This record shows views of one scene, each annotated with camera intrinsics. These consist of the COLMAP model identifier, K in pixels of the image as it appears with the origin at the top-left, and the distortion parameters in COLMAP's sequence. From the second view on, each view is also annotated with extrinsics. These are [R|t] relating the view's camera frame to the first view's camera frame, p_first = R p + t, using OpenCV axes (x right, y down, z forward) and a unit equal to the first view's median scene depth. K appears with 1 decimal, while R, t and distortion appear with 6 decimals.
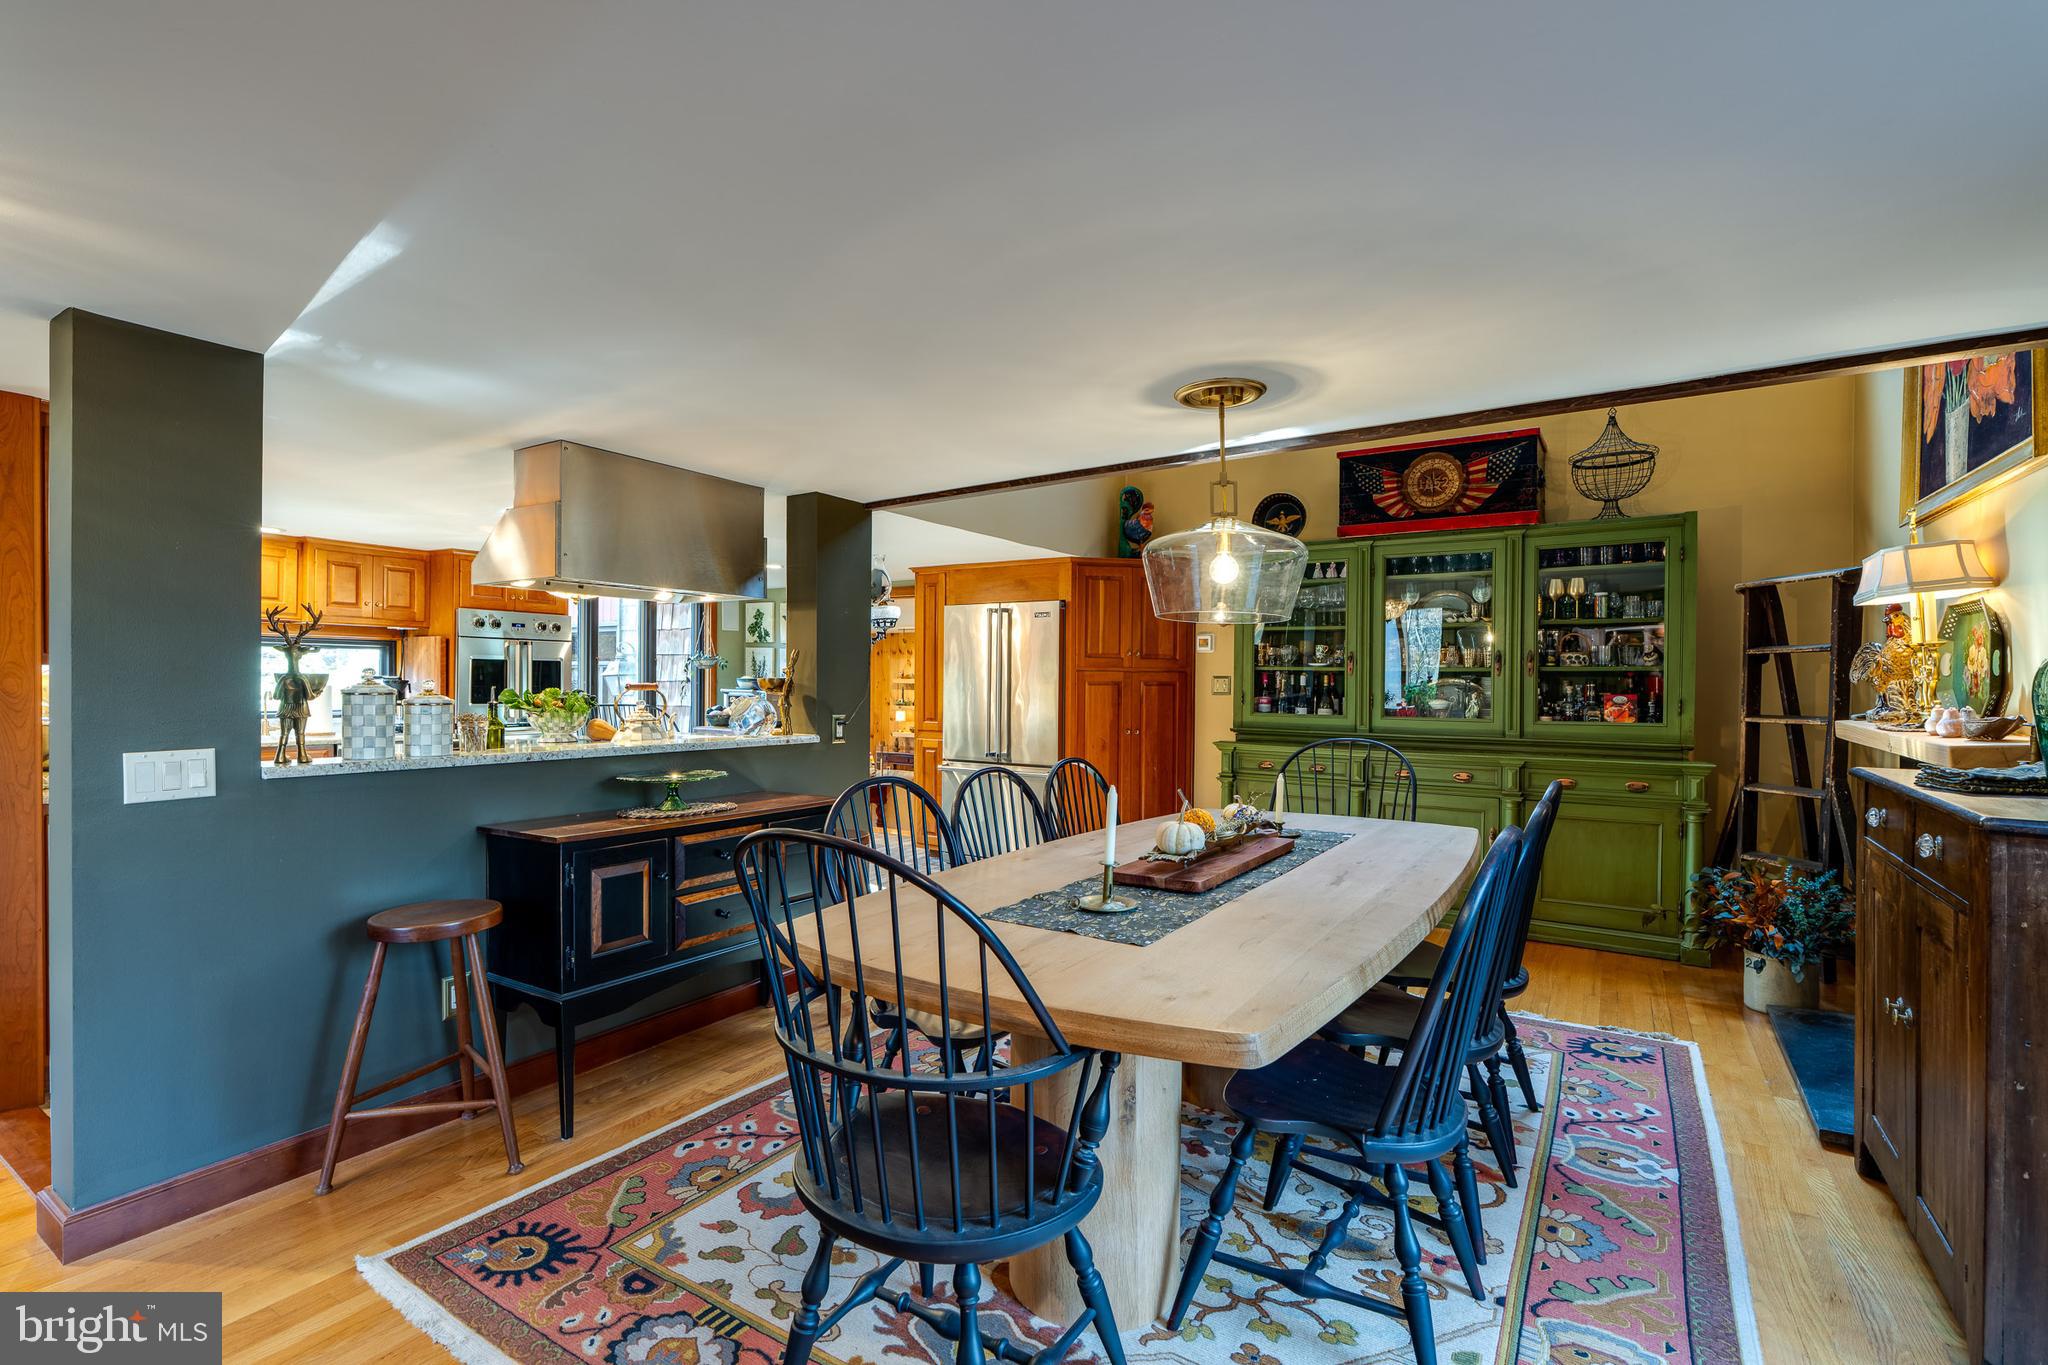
lens RADIAL K [[923.5, 0, 1024.0], [0, 923.5, 682.5], [0, 0, 1]] dist [-0.000597, 0.000371]
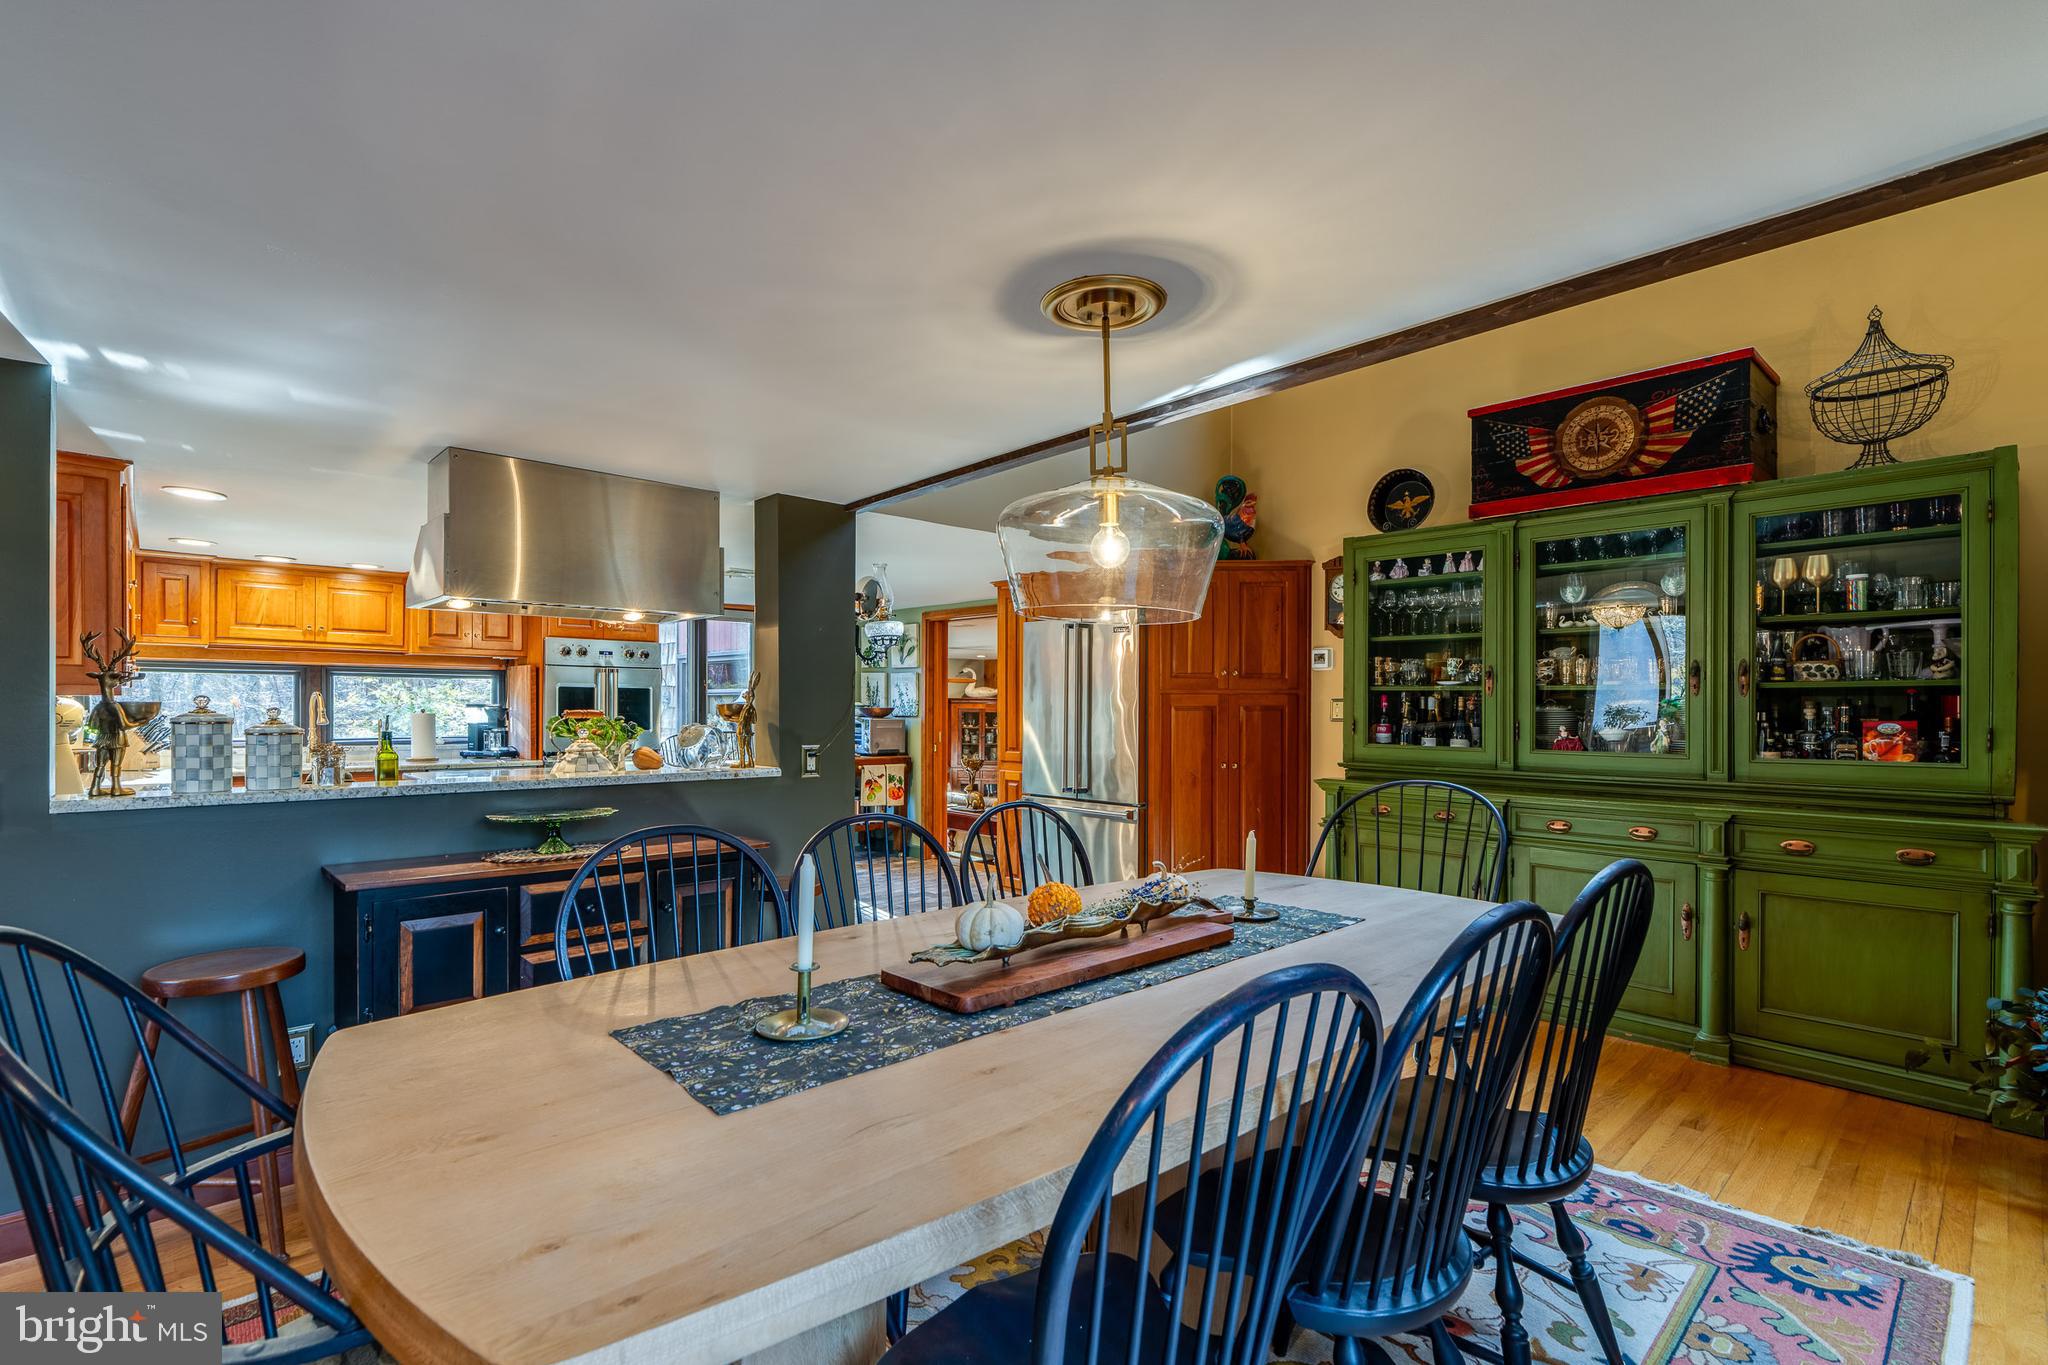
lens RADIAL K [[942.3, 0, 1015.2], [0, 942.3, 701.3], [0, 0, 1]] dist [-0.000527, 0.000569]
pose [[0.968726, -0.006356, -0.248052, 0.187578], [0.004489, 0.999957, -0.008095, 0.001158], [0.248093, 0.006728, 0.968713, 0.156271]]
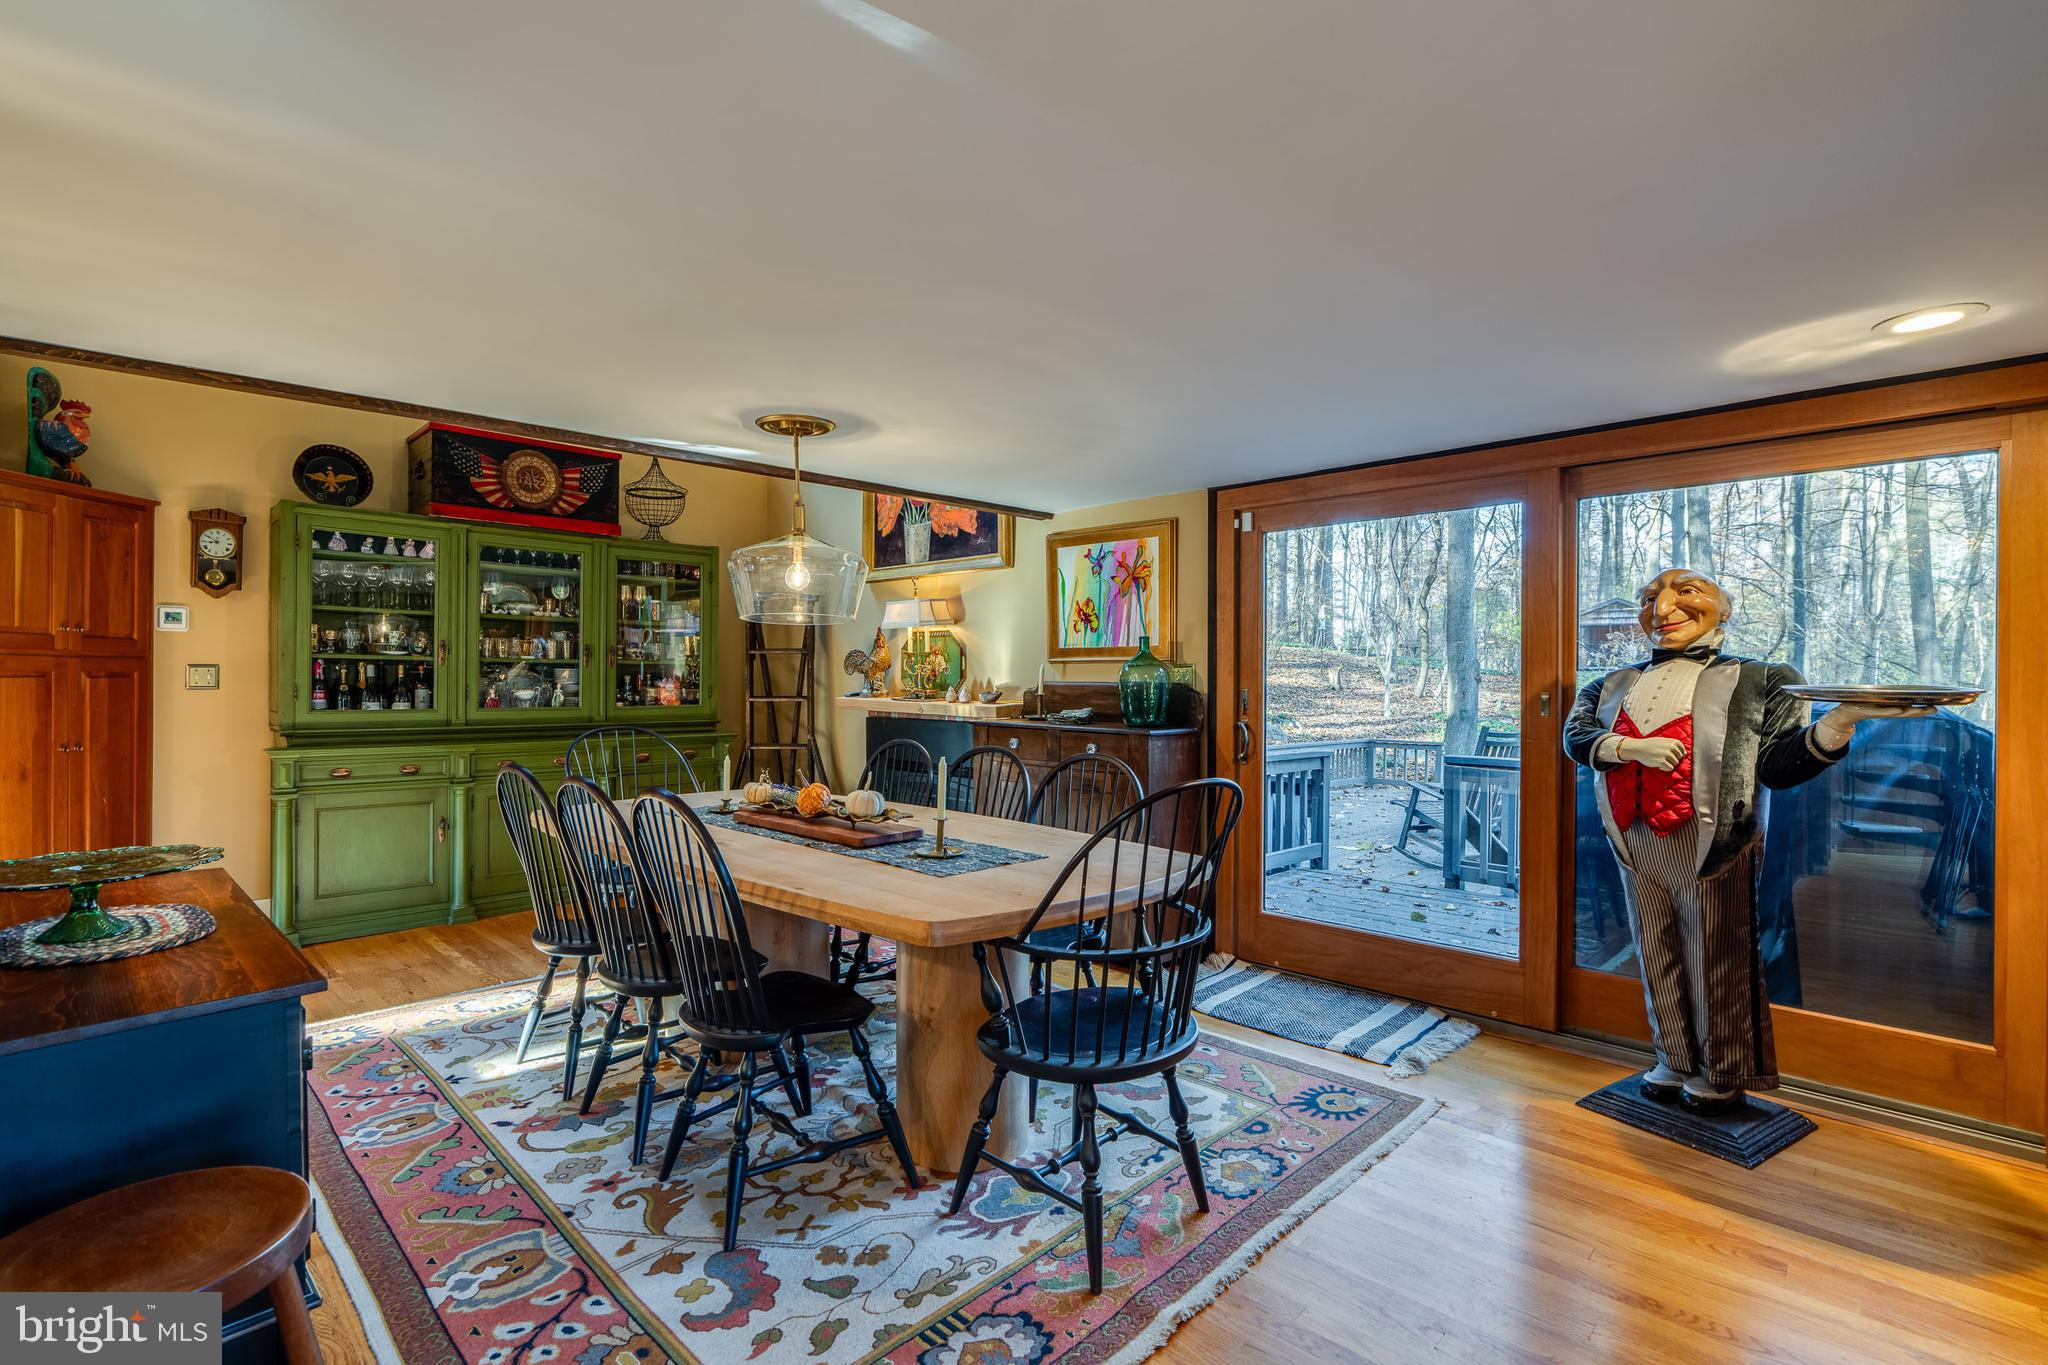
lens RADIAL K [[949.9, 0, 977.8], [0, 949.9, 676.2], [0, 0, 1]] dist [-0.000768, 0.000048]
pose [[0.229809, -0.005229, 0.973222, -0.515822], [-0.002236, 0.999980, 0.005901, -0.004272], [-0.973233, -0.003532, 0.229793, 0.290844]]
